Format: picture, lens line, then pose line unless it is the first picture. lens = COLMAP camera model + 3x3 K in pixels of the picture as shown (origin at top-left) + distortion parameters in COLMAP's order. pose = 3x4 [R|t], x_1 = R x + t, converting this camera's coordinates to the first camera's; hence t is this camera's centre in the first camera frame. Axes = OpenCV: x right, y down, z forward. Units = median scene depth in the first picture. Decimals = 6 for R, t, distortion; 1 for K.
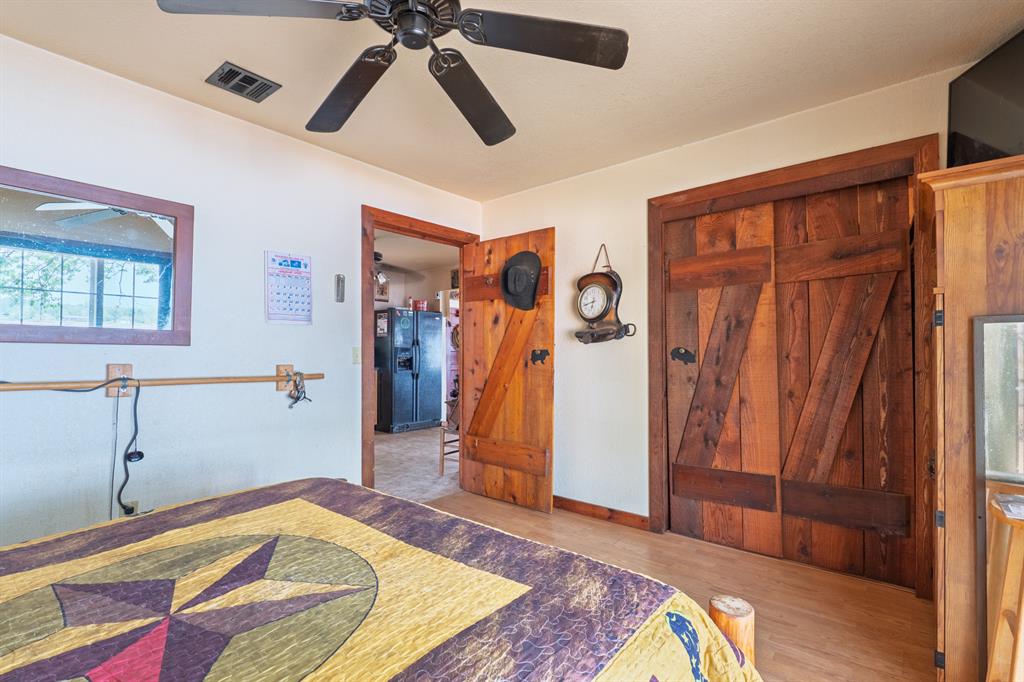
lens RADIAL K [[465.7, 0, 511.5], [0, 465.7, 348.3], [0, 0, 1]] dist [-0.002928, -0.000305]
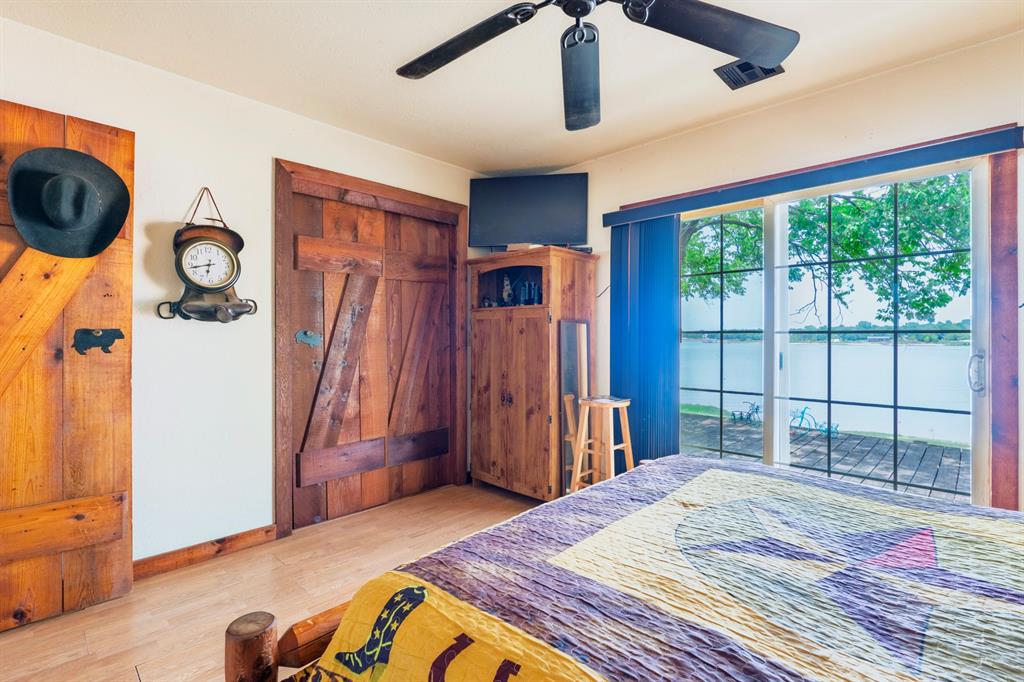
lens RADIAL K [[468.3, 0, 512.6], [0, 468.3, 338.0], [0, 0, 1]] dist [-0.008405, 0.000072]
pose [[0.084323, -0.000103, 0.996438, -0.524040], [-0.011873, 0.999929, 0.001108, 0.008360], [-0.996368, -0.011924, 0.084316, 0.475322]]
